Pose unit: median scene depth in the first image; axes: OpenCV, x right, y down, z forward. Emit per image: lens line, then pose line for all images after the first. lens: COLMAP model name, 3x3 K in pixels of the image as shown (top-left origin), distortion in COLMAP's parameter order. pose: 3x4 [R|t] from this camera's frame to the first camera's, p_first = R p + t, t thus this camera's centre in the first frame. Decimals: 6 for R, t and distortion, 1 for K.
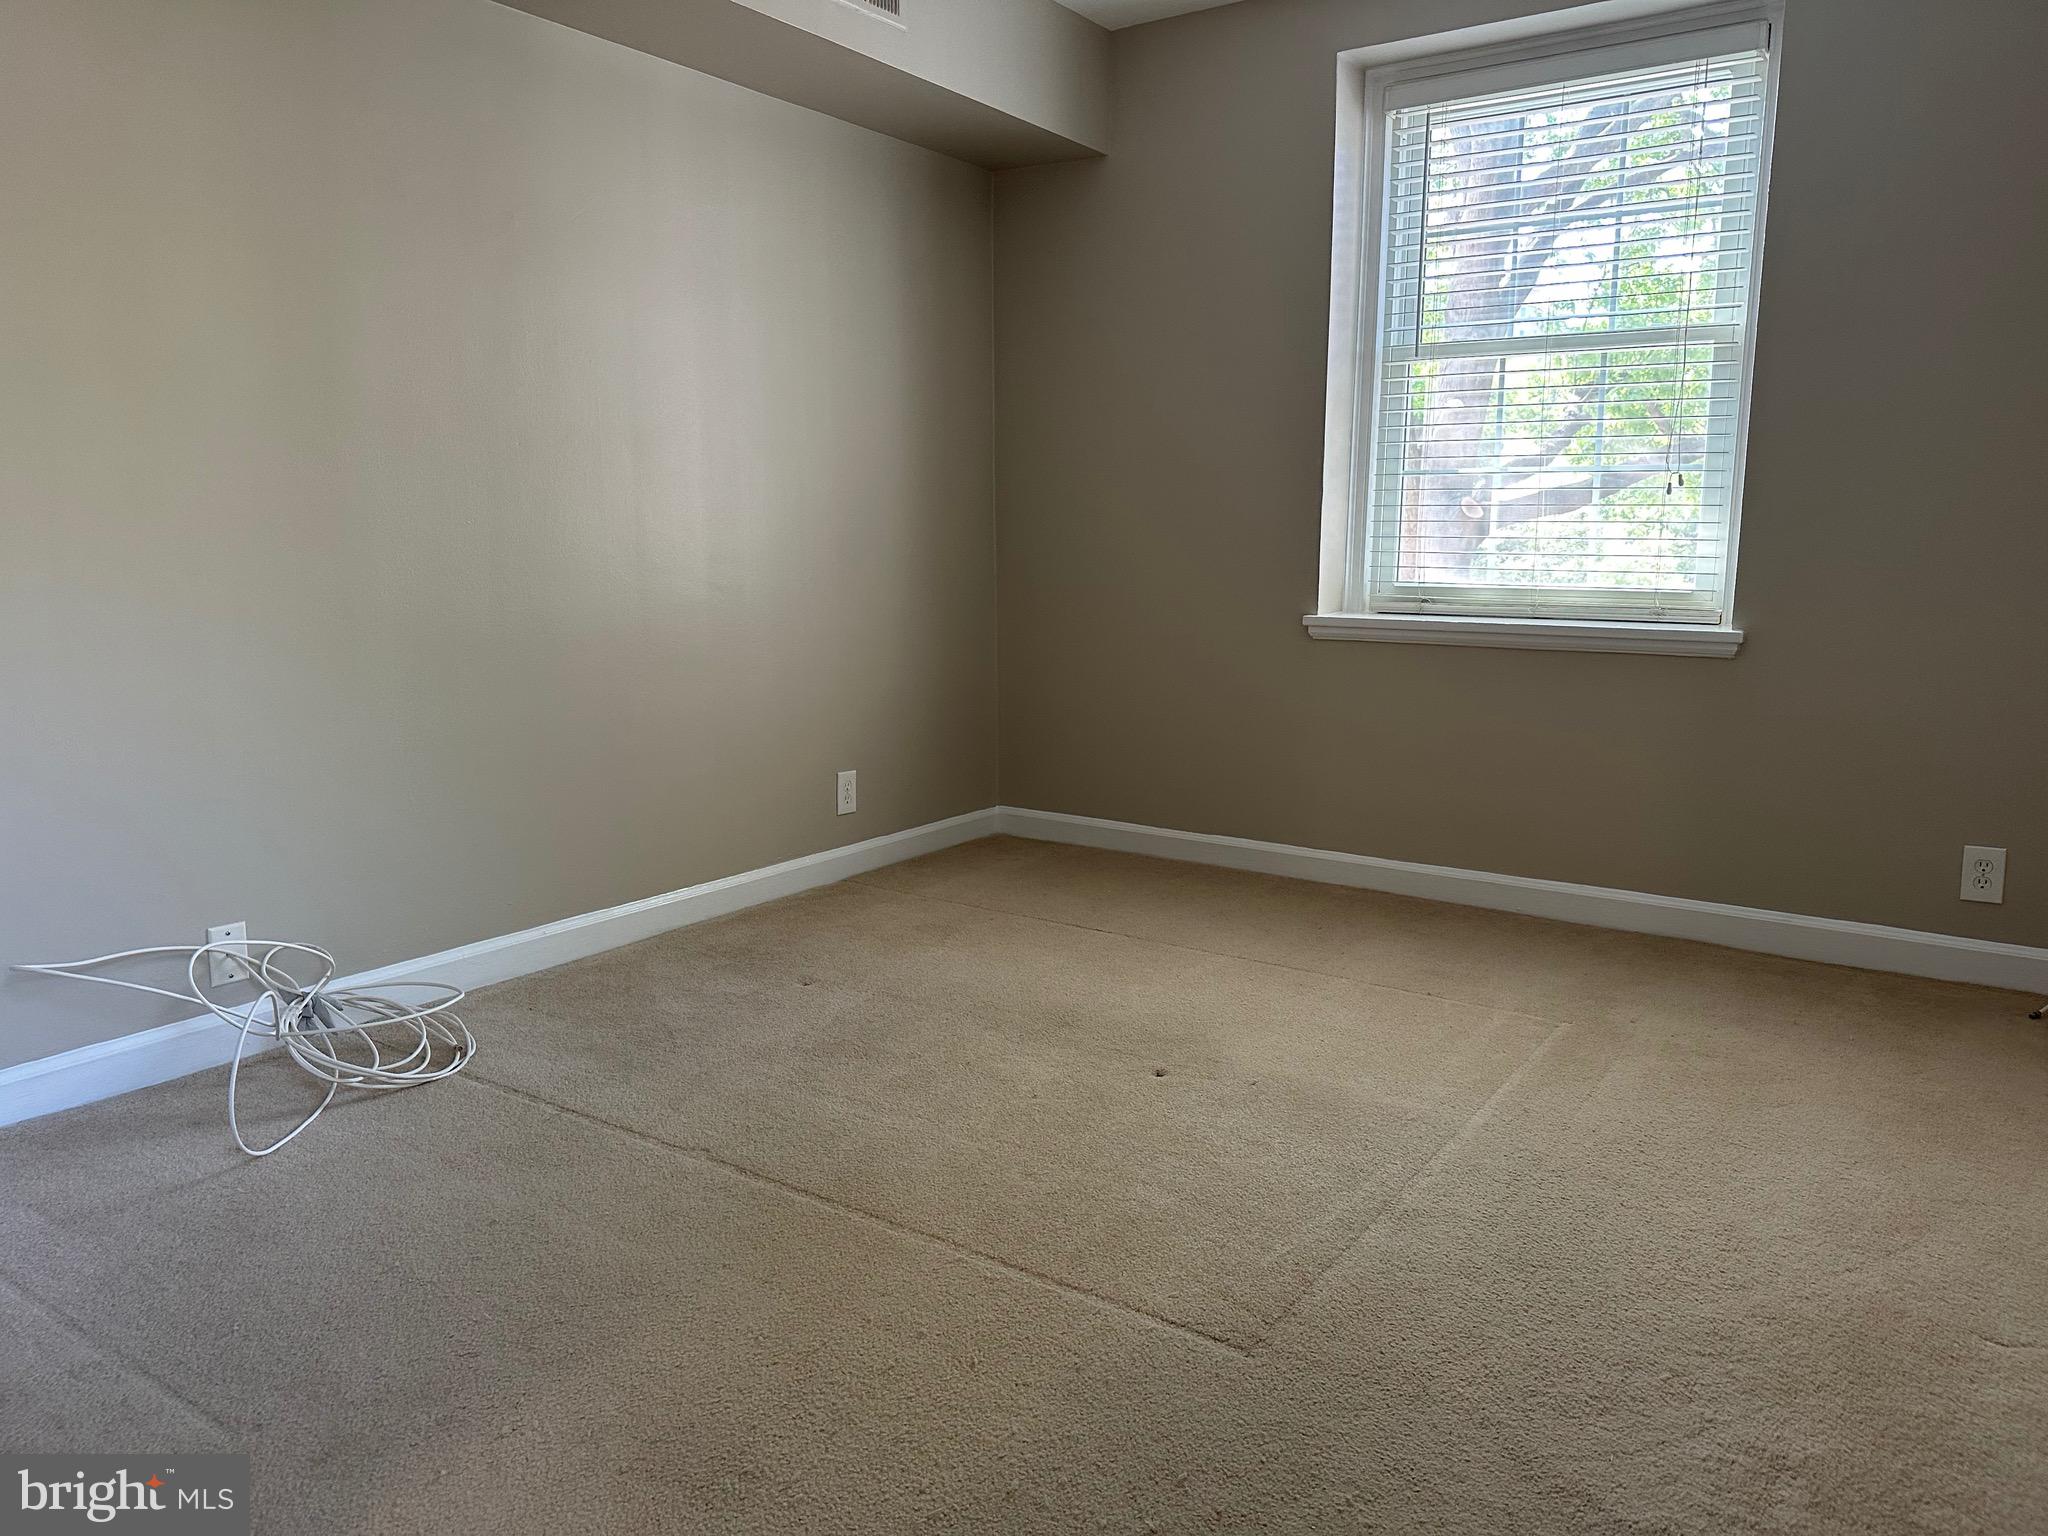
lens RADIAL K [[1430.0, 0, 1025.1], [0, 1430.0, 757.4], [0, 0, 1]] dist [0.160917, -0.316668]
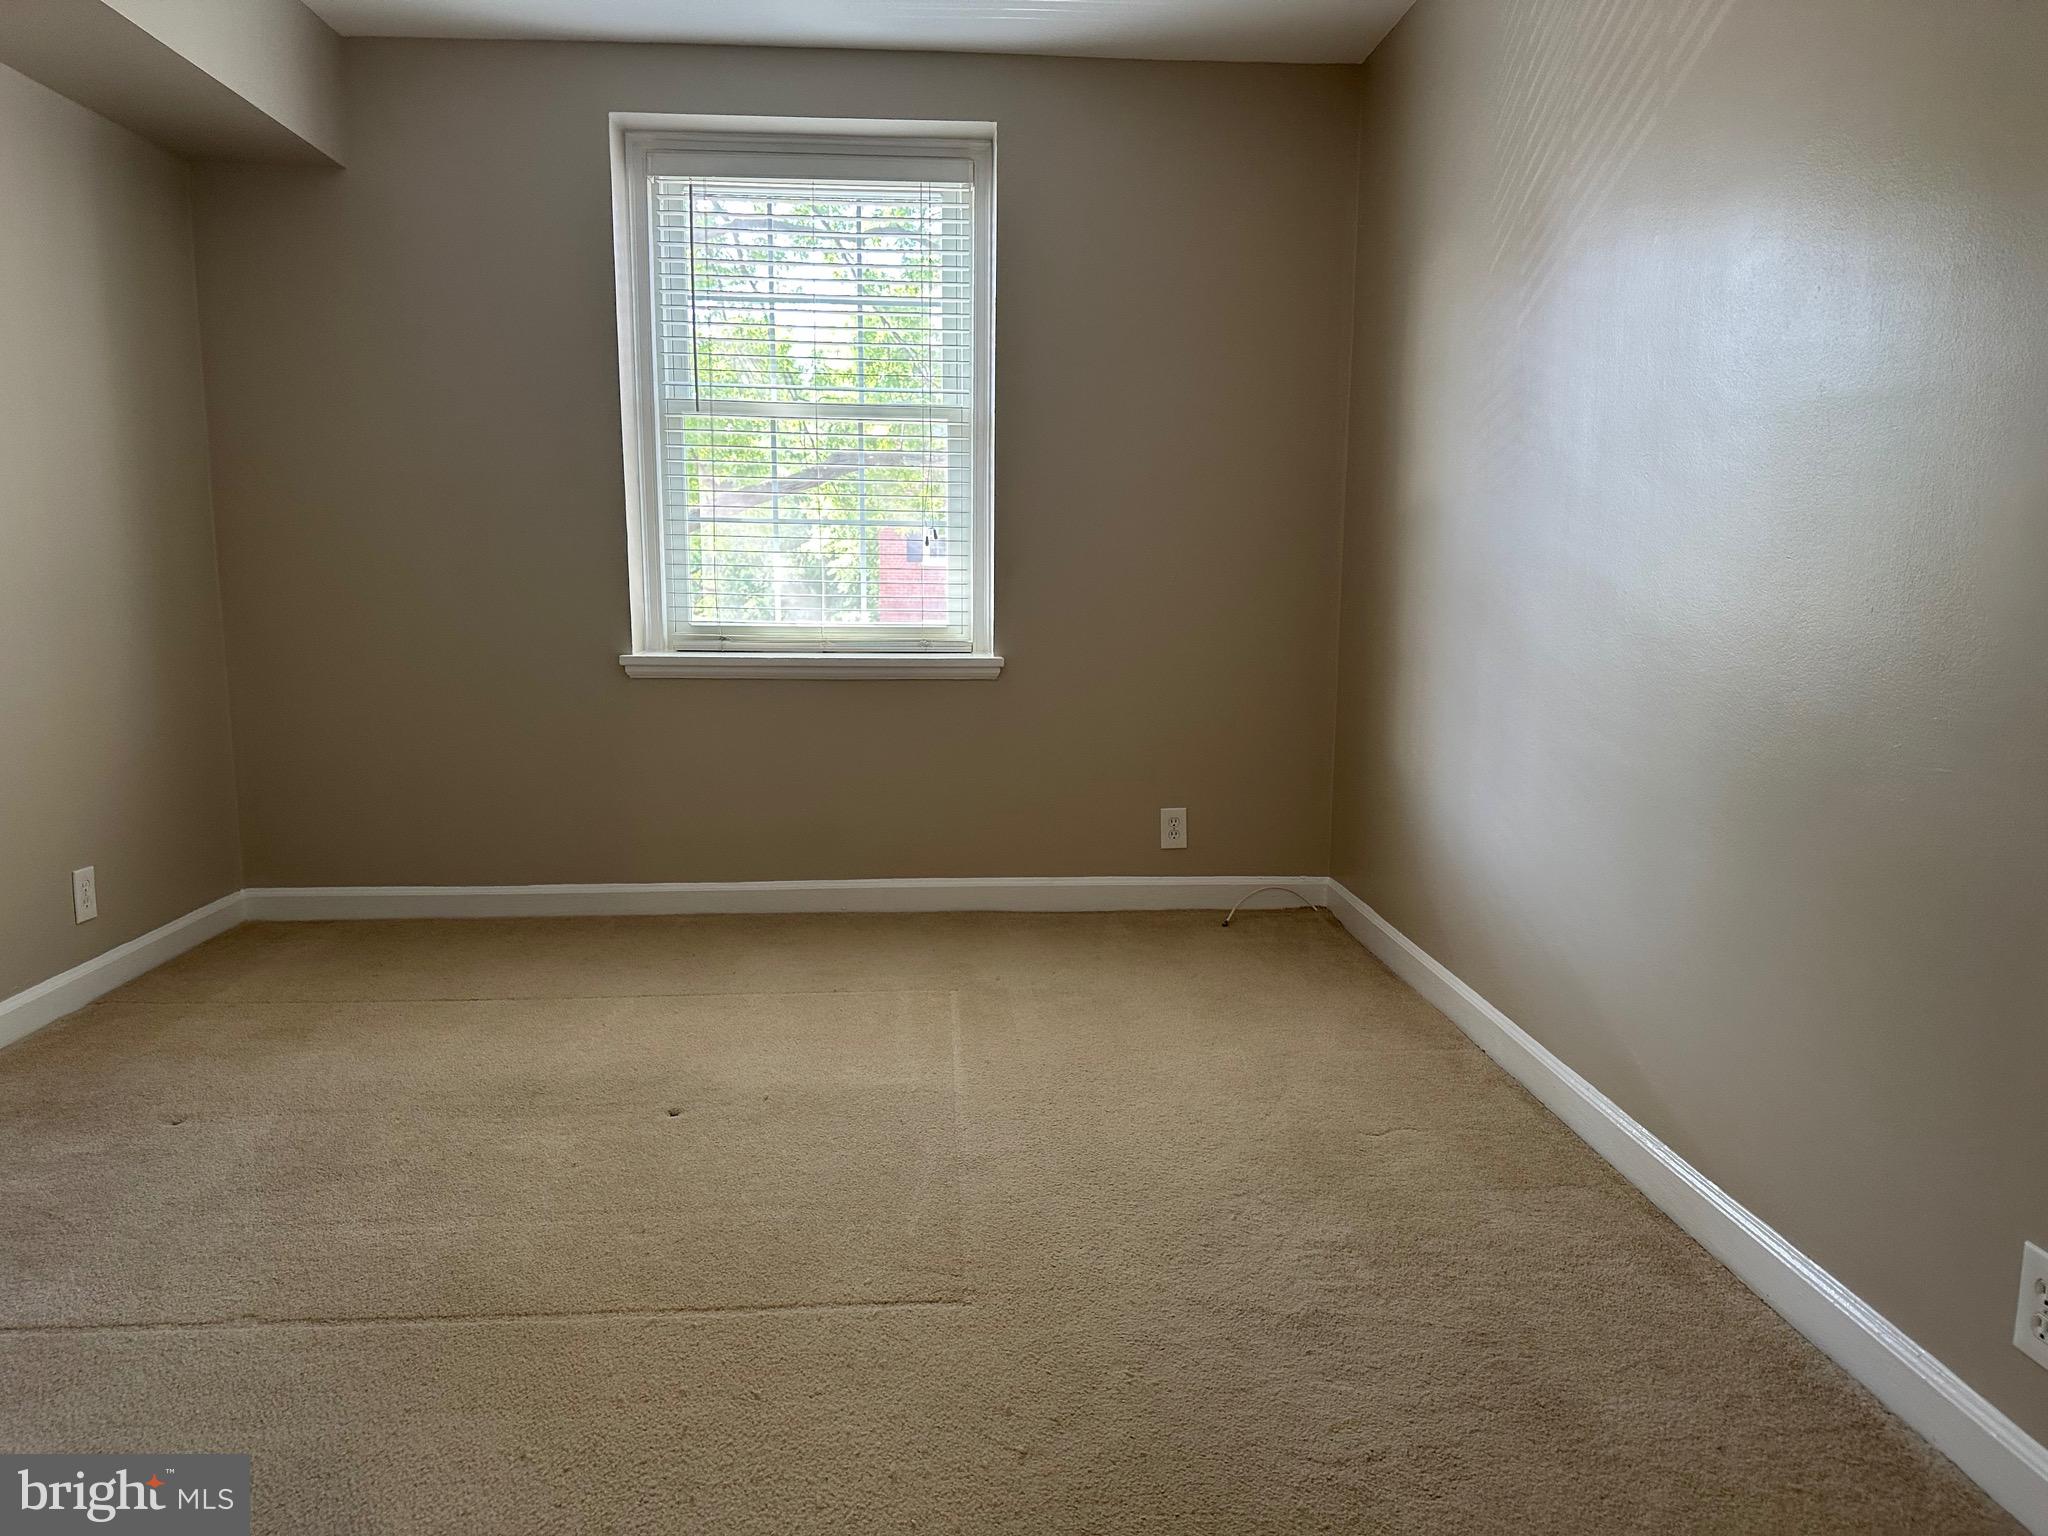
lens RADIAL K [[1427.9, 0, 1024.0], [0, 1427.9, 768.0], [0, 0, 1]] dist [0.112055, -0.180780]
pose [[0.775727, -0.085632, 0.625232, -0.242507], [0.096310, 0.995209, 0.016813, -0.009923], [-0.623676, 0.047174, 0.780258, 0.036971]]
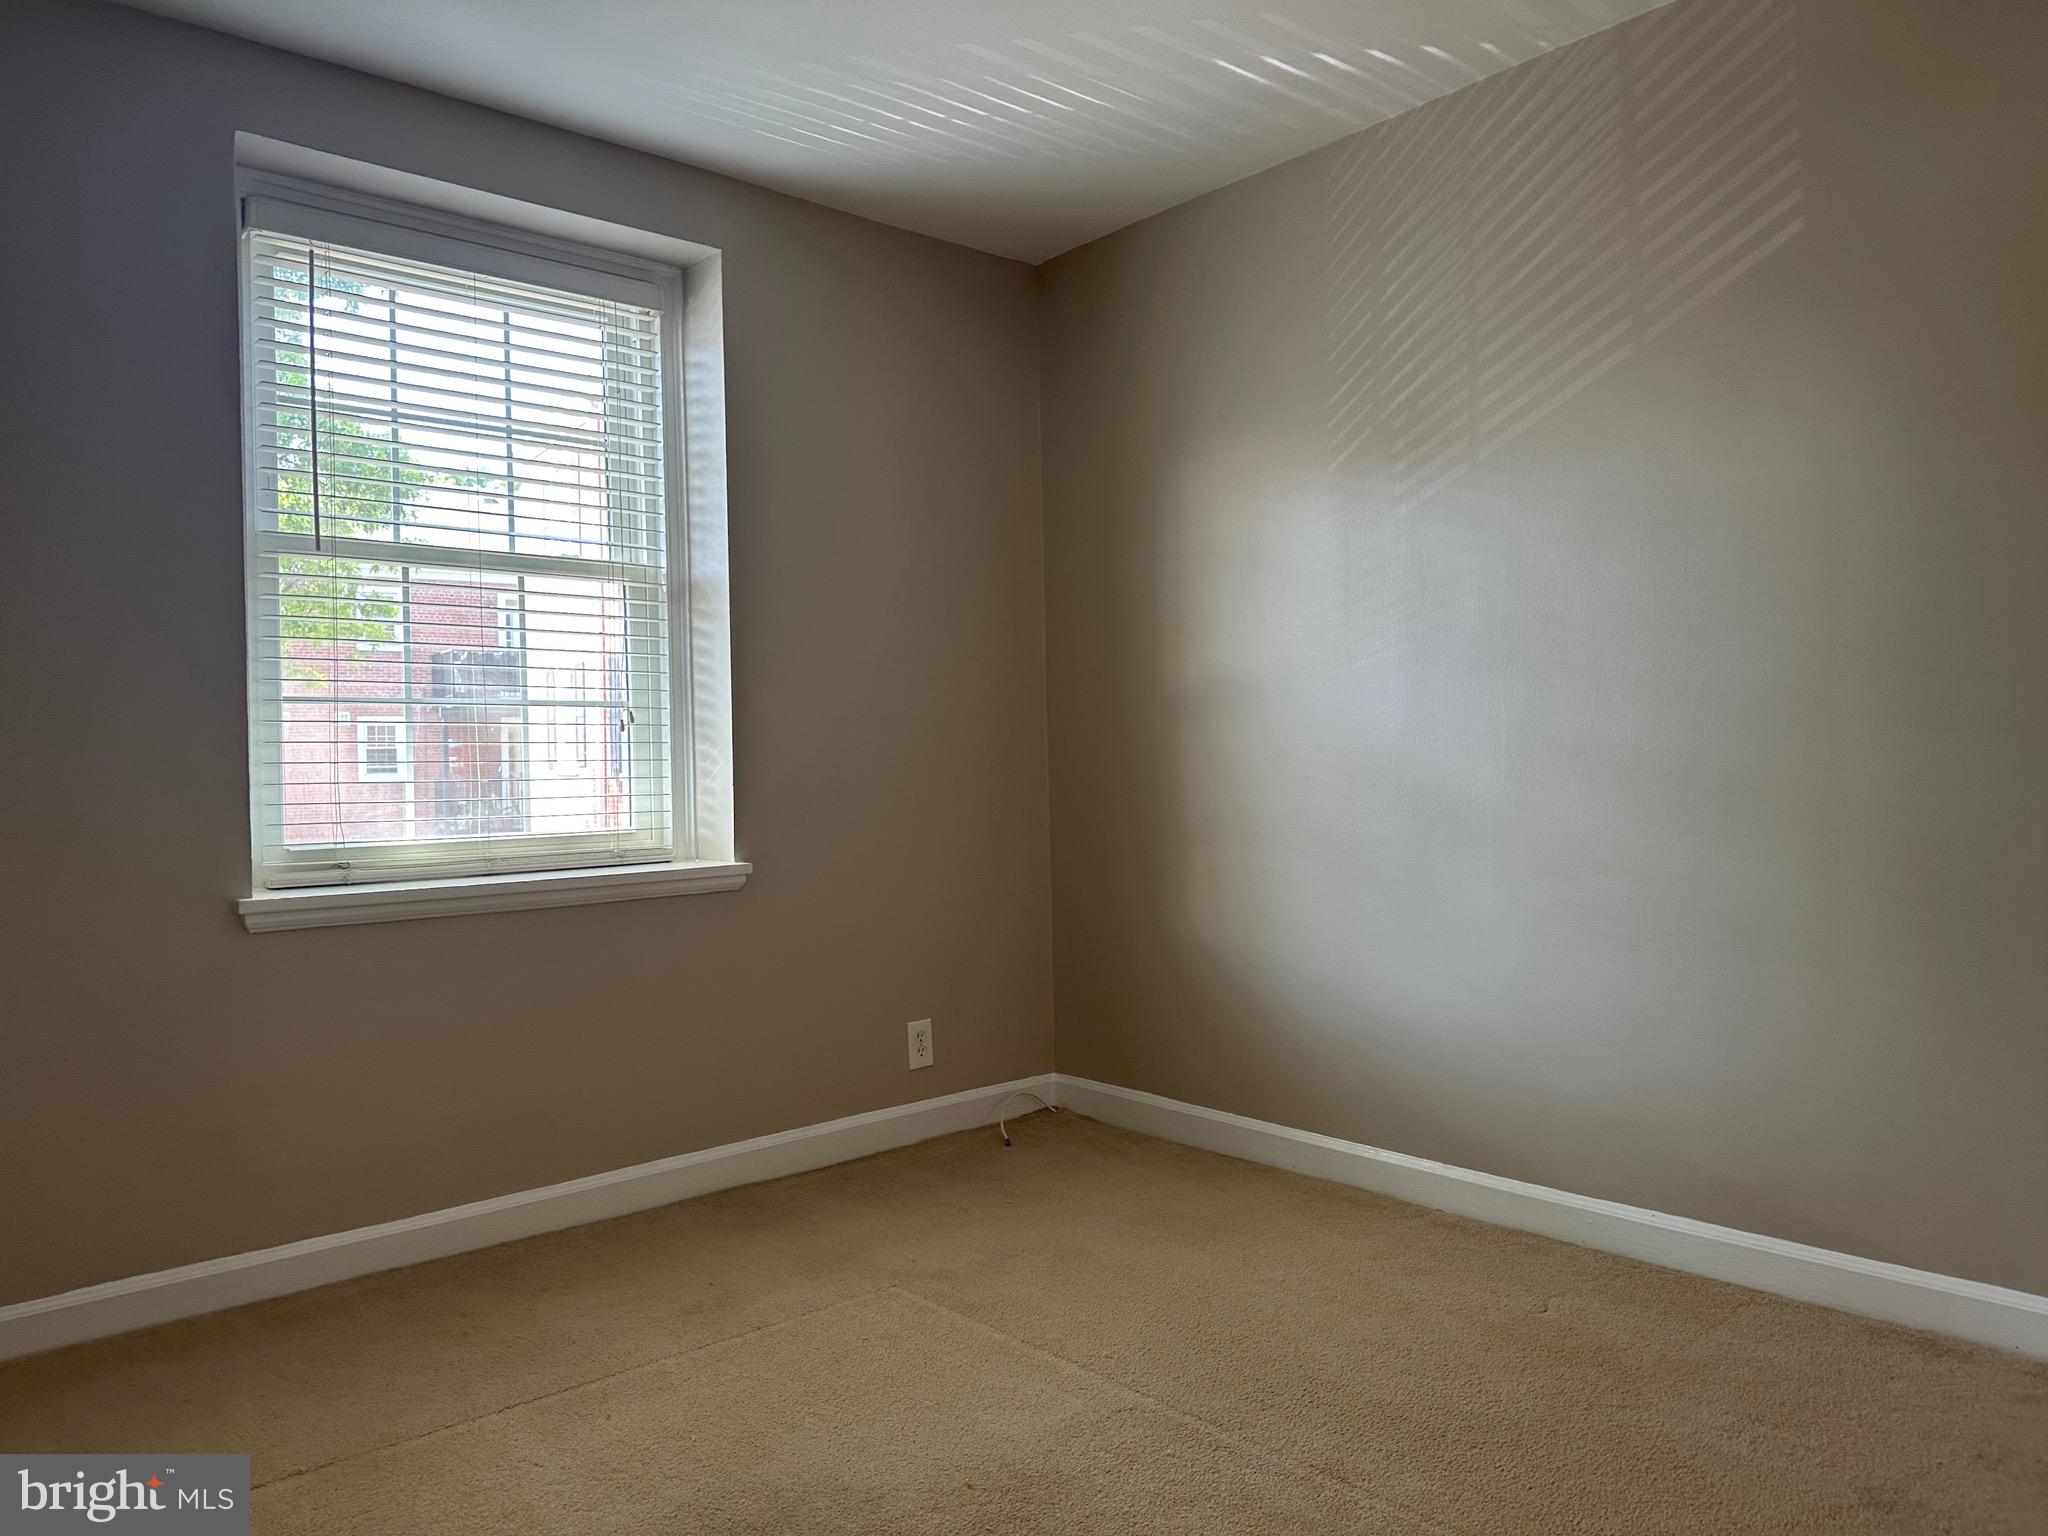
lens RADIAL K [[1430.0, 0, 1025.1], [0, 1430.0, 757.4], [0, 0, 1]] dist [0.160917, -0.316668]
pose [[0.224343, -0.006252, 0.974490, -0.408530], [0.175679, 0.983856, -0.034133, -0.082261], [-0.958544, 0.178855, 0.221820, 0.524421]]
